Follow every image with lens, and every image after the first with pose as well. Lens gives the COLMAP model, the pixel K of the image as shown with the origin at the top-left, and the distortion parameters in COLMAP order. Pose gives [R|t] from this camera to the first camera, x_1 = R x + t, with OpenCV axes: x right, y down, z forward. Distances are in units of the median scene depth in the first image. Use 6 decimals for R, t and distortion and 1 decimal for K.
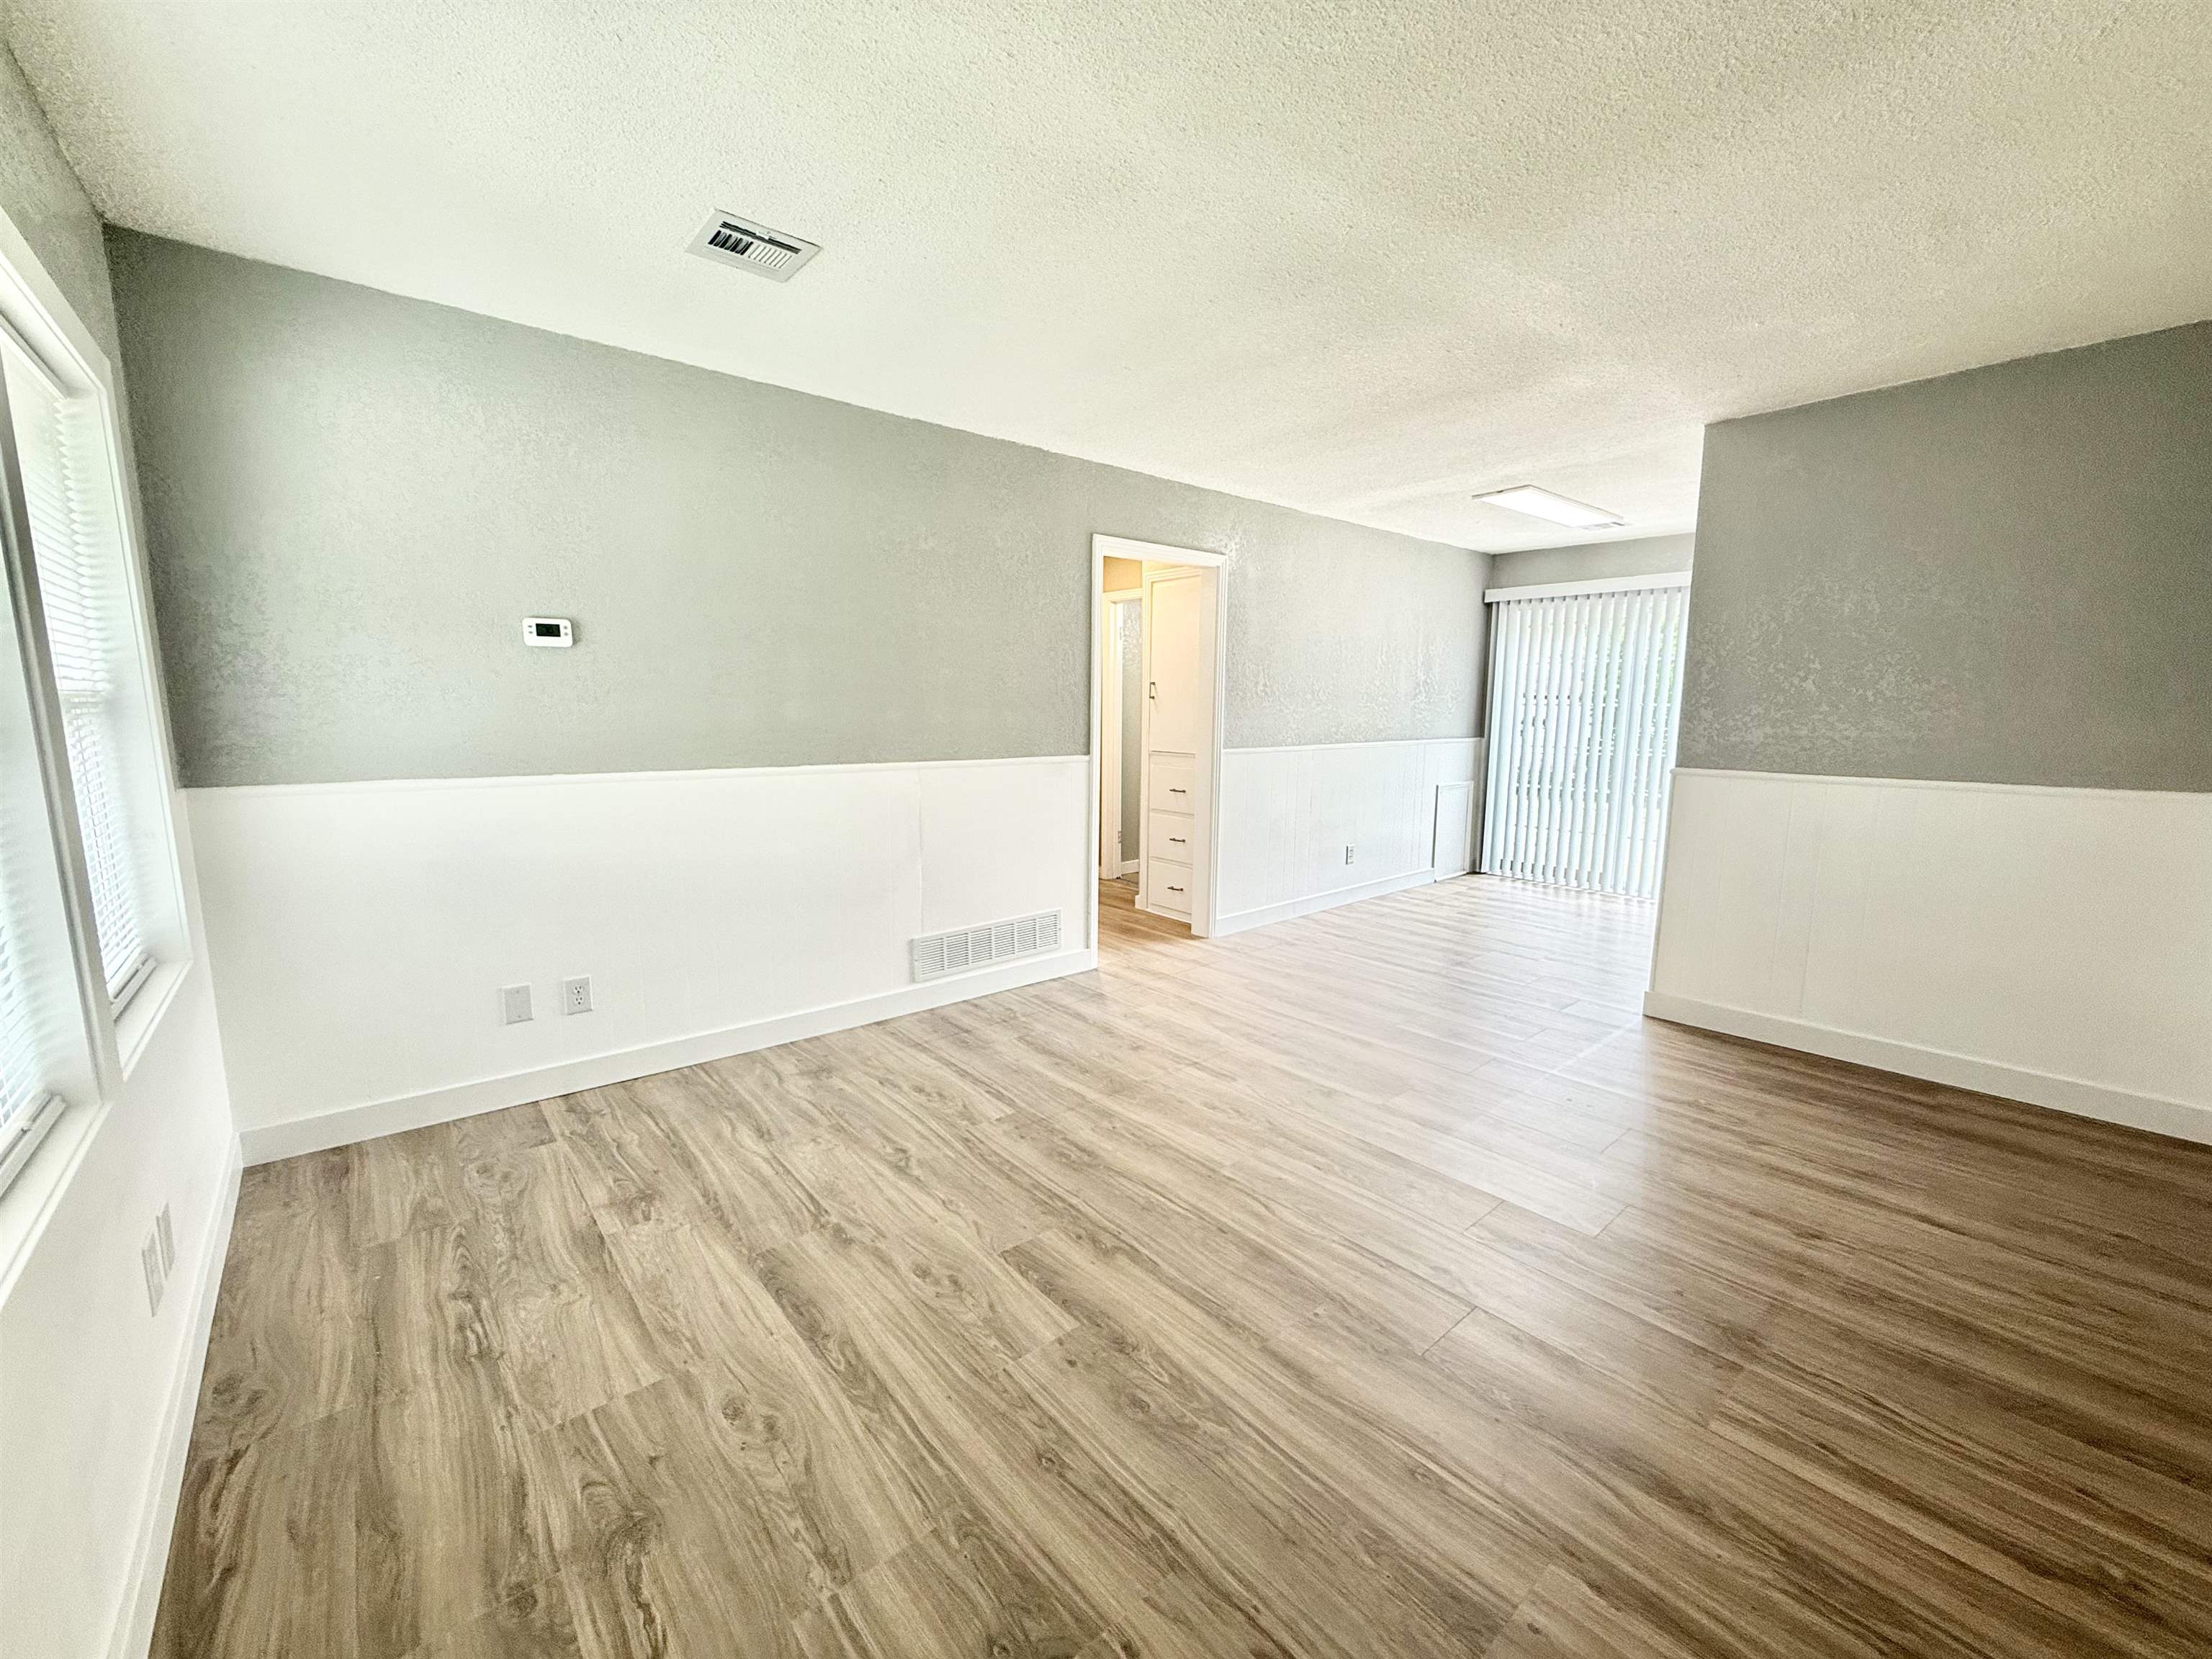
lens RADIAL K [[884.2, 0, 1105.9], [0, 884.2, 835.7], [0, 0, 1]] dist [-0.001516, -0.000020]
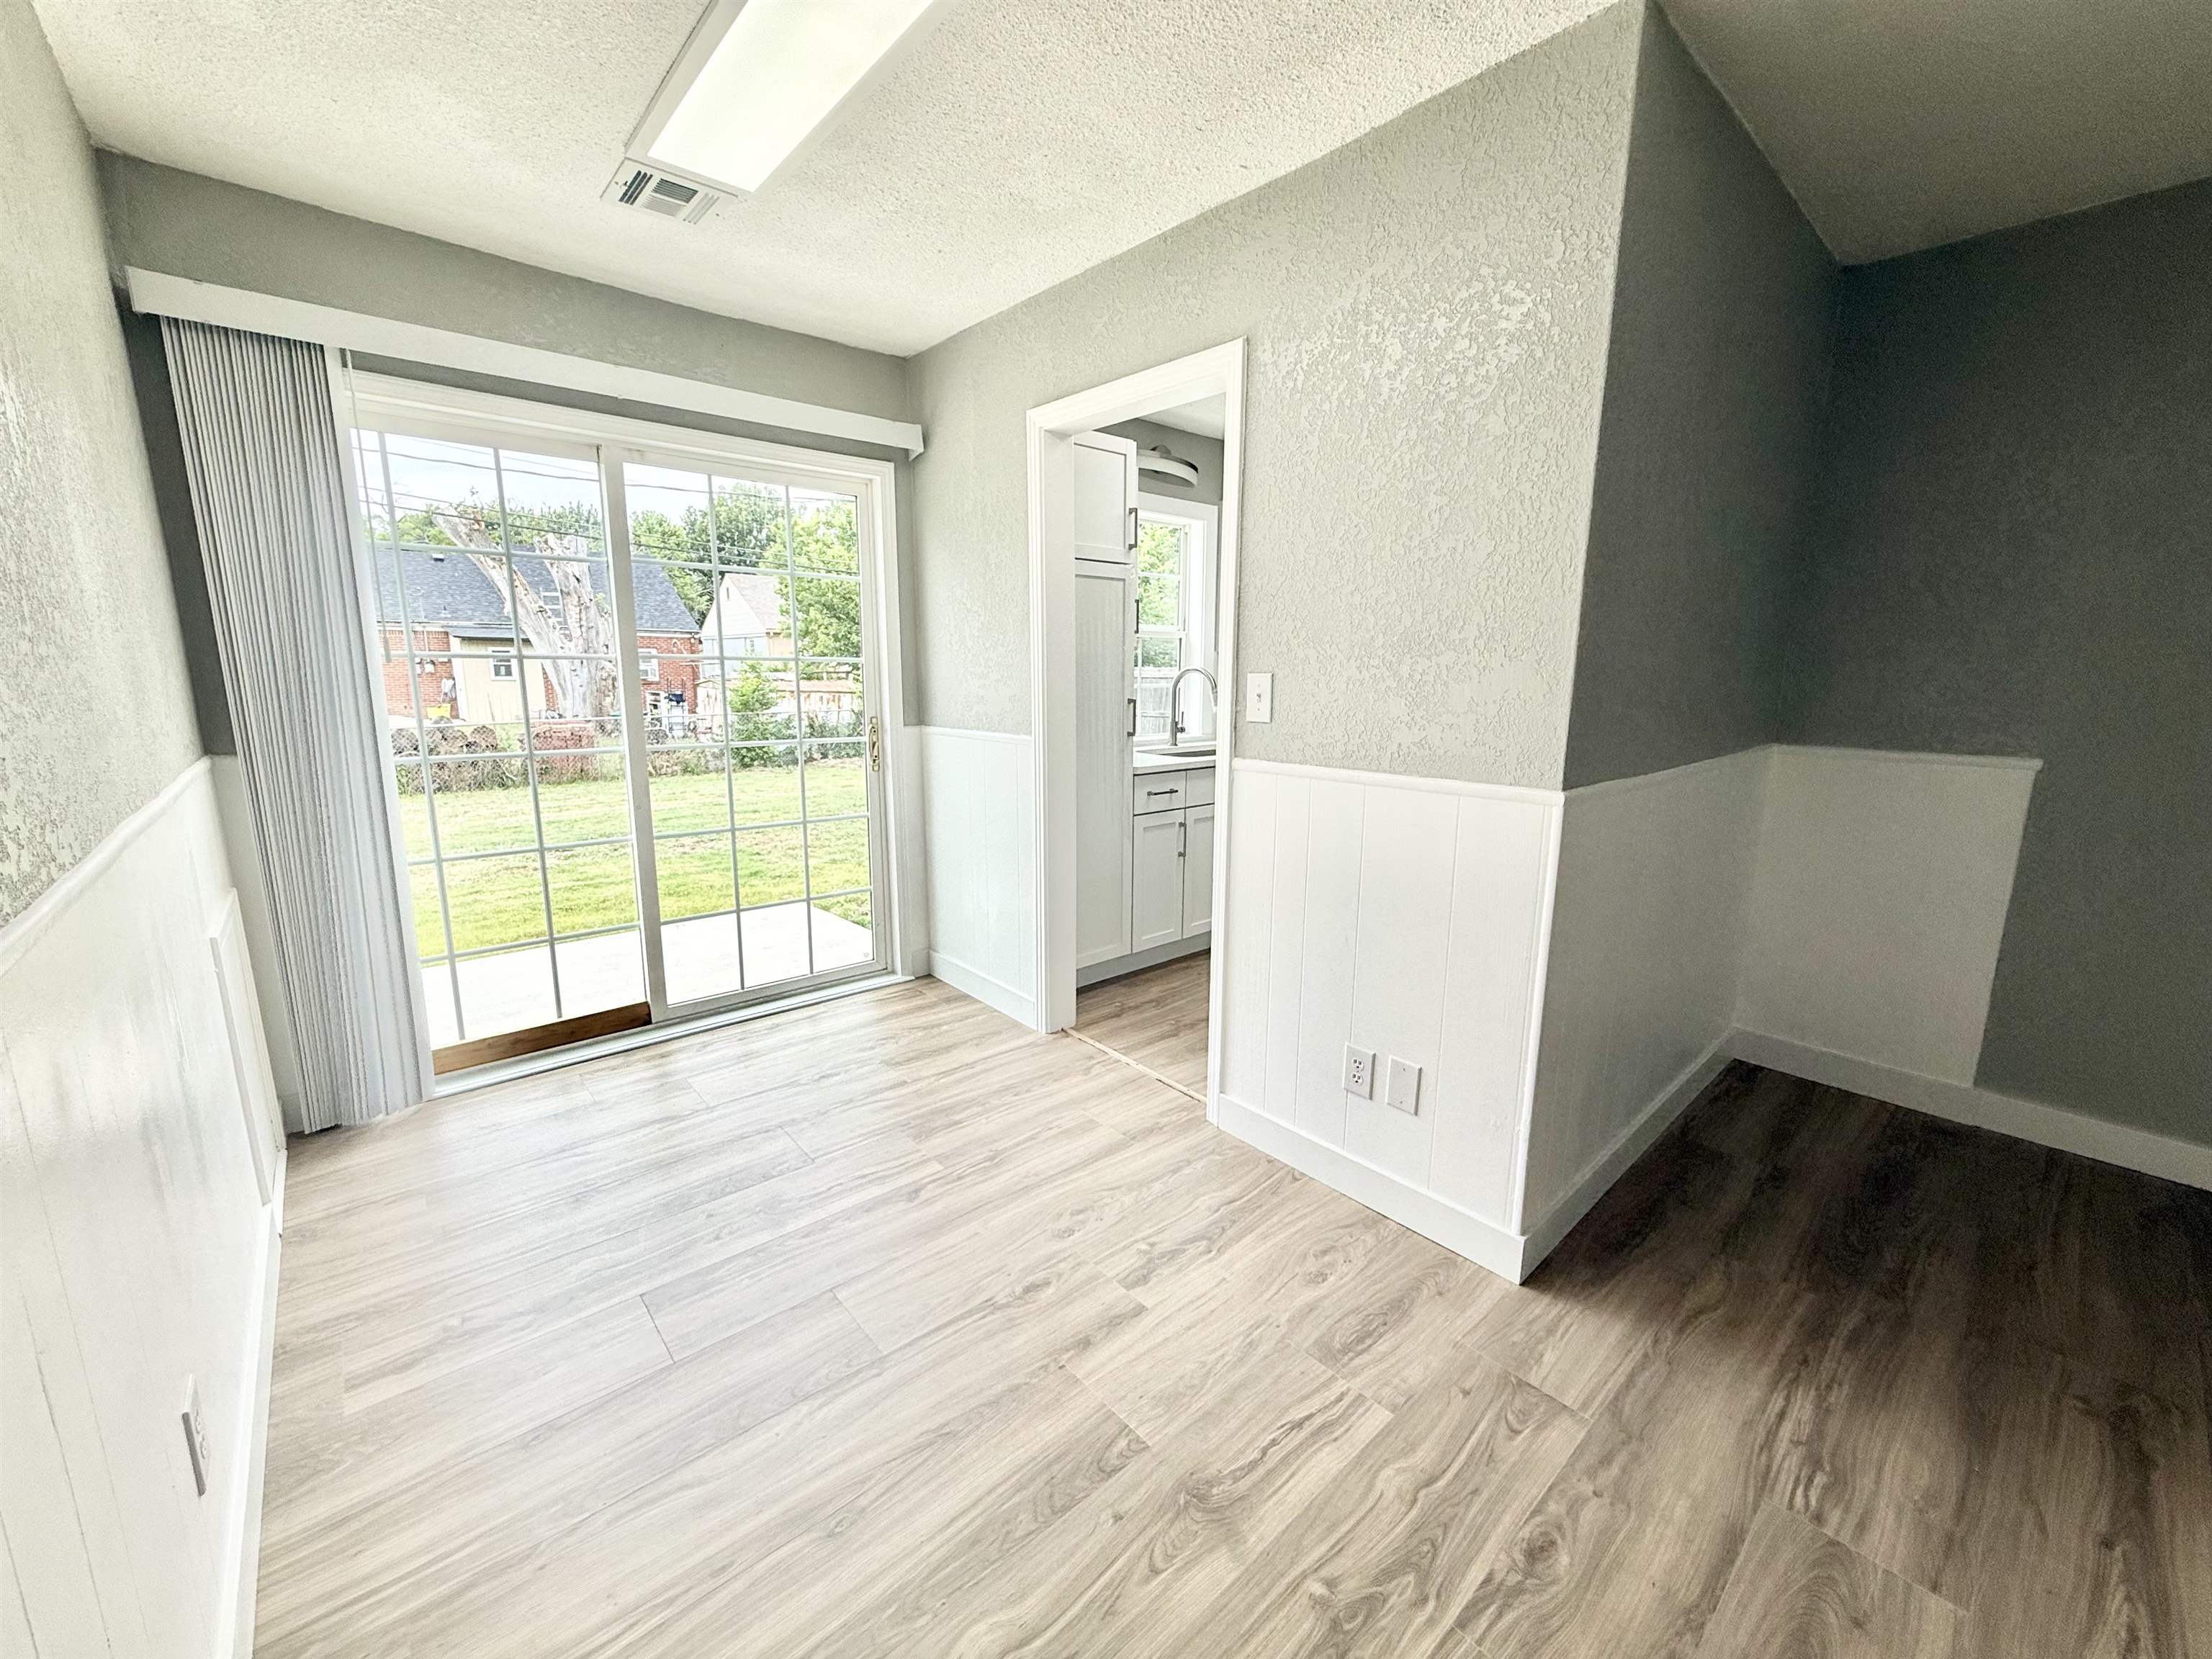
lens RADIAL K [[884.2, 0, 1105.2], [0, 884.2, 830.6], [0, 0, 1]] dist [-0.001516, -0.000020]
pose [[-0.009732, -0.191251, 0.981493, 0.113627], [0.140564, 0.971532, 0.190704, -0.115282], [-0.990024, 0.139818, 0.017428, 0.787816]]
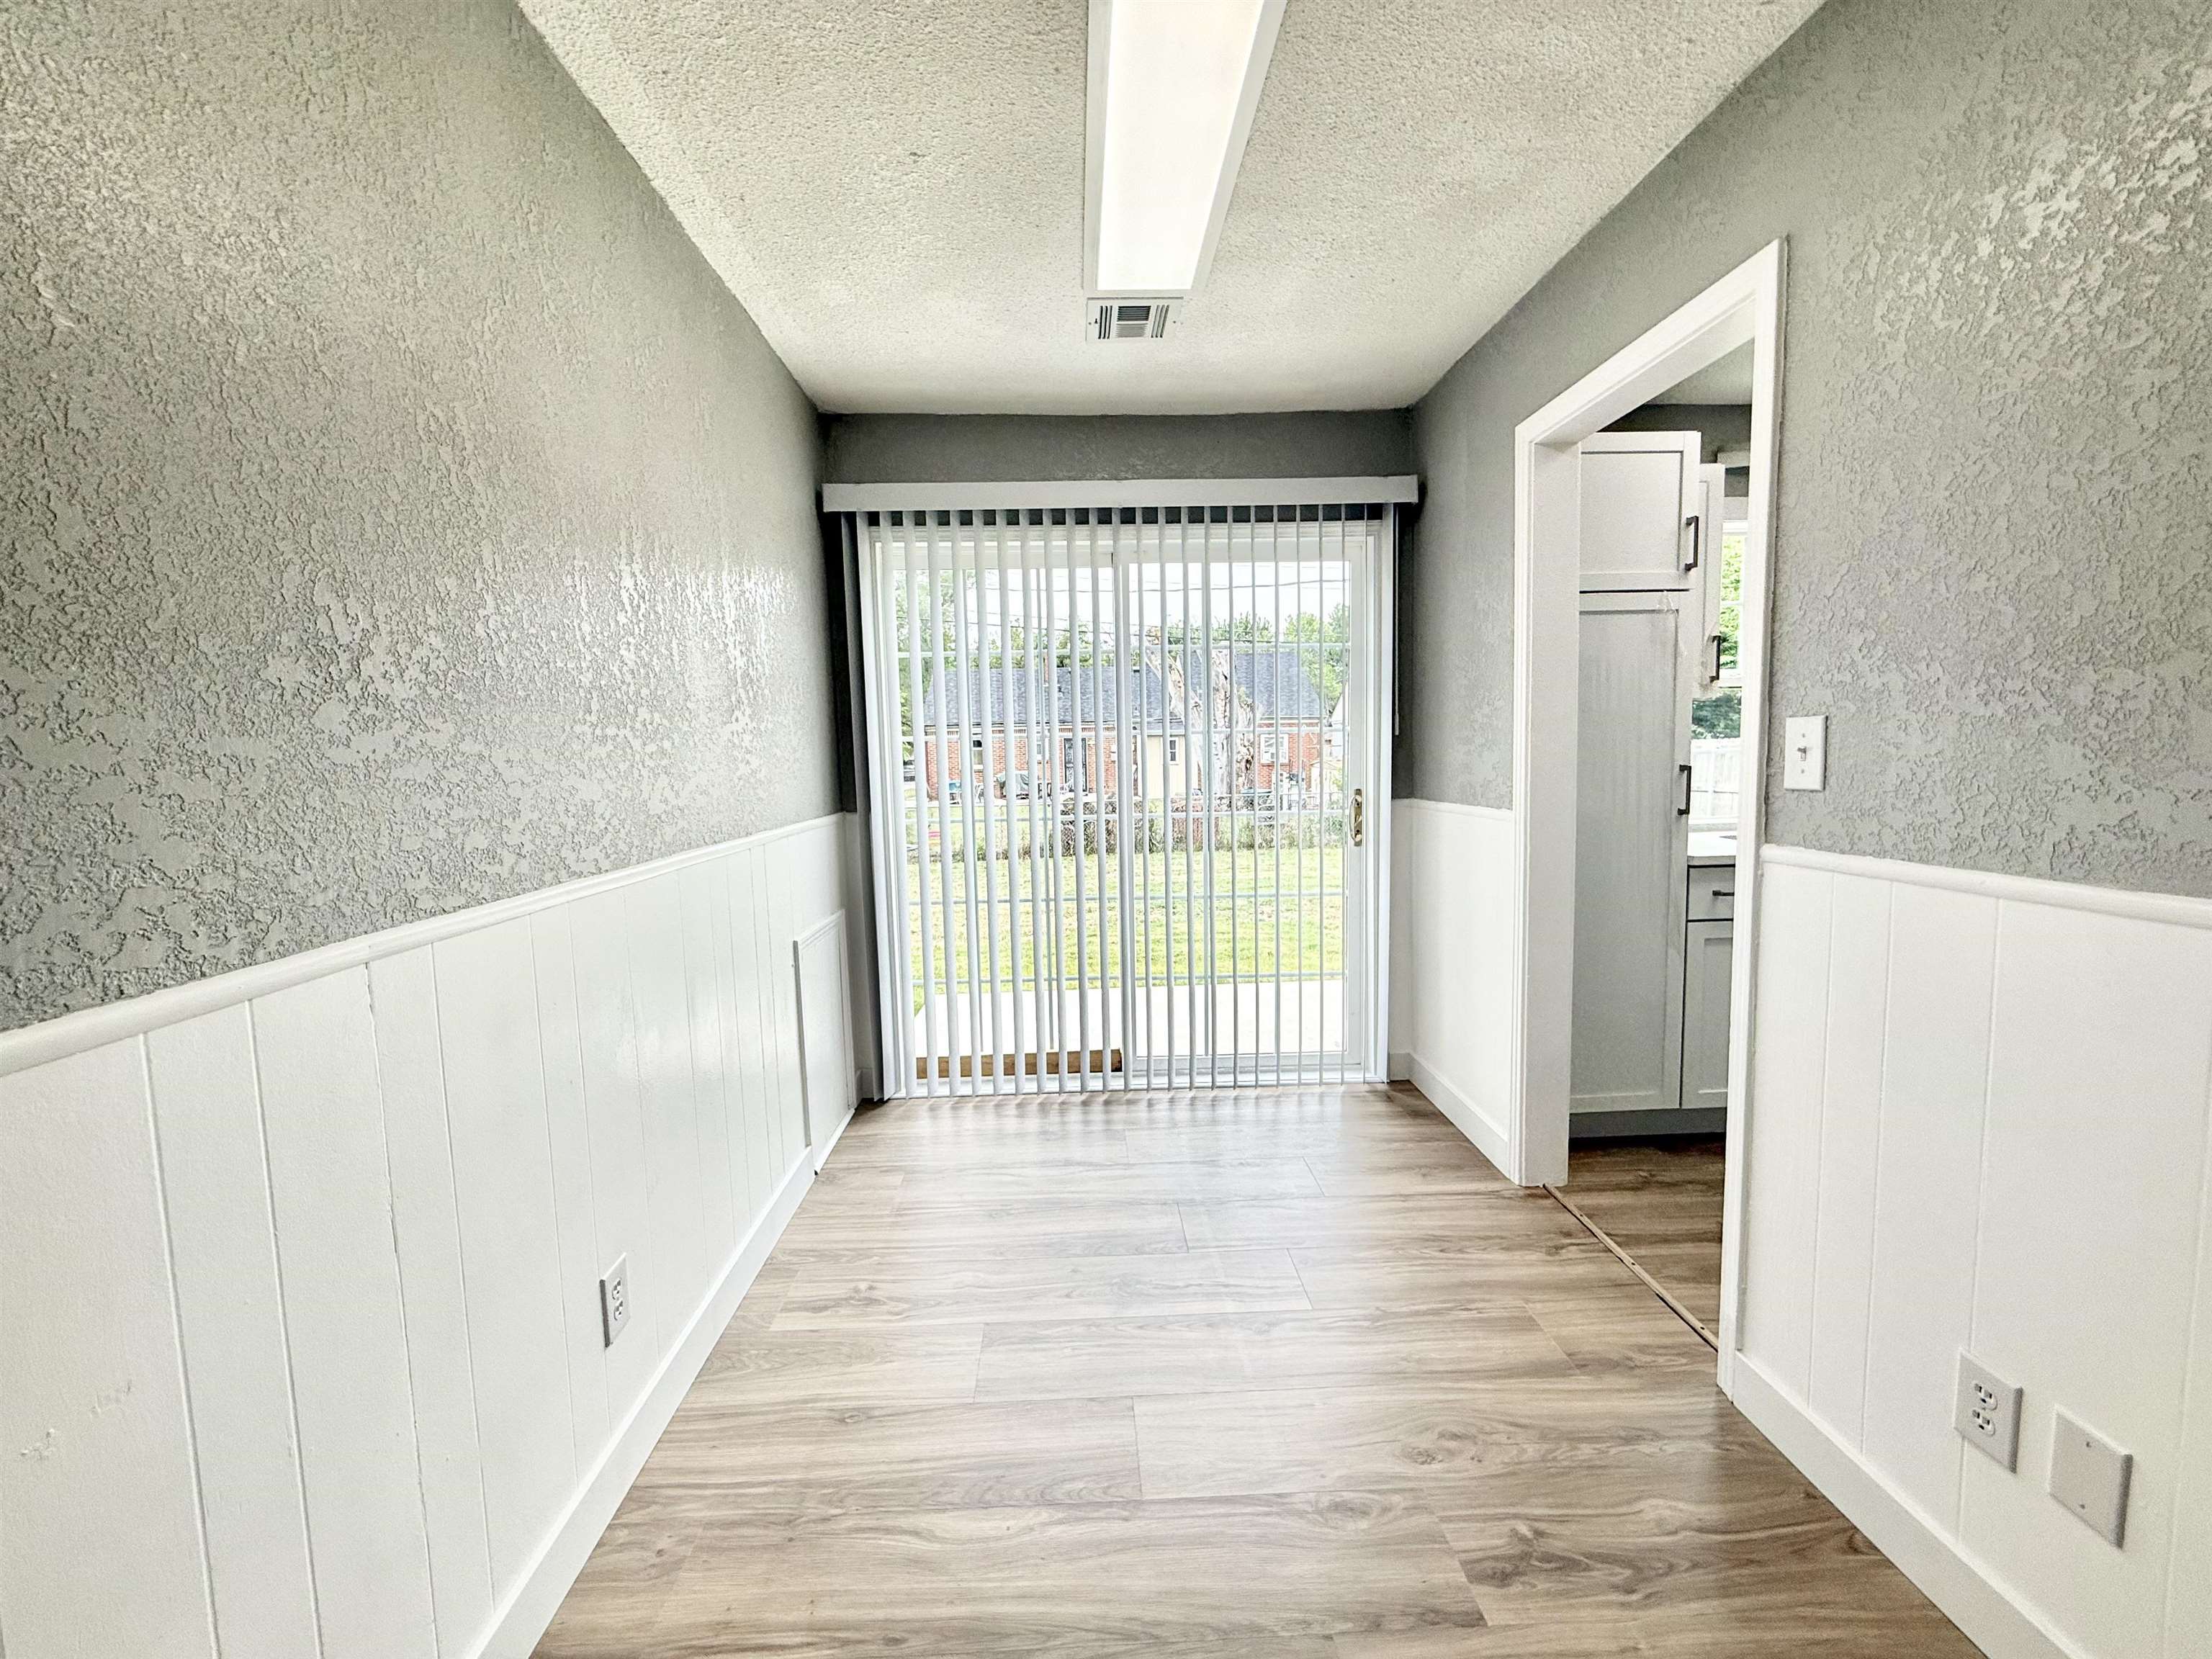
lens RADIAL K [[884.2, 0, 1102.2], [0, 884.2, 831.4], [0, 0, 1]] dist [-0.001516, -0.000020]
pose [[0.628065, -0.091997, 0.772704, 0.179709], [0.143427, 0.989660, 0.001249, -0.095543], [-0.764829, 0.110043, 0.634765, 0.714975]]
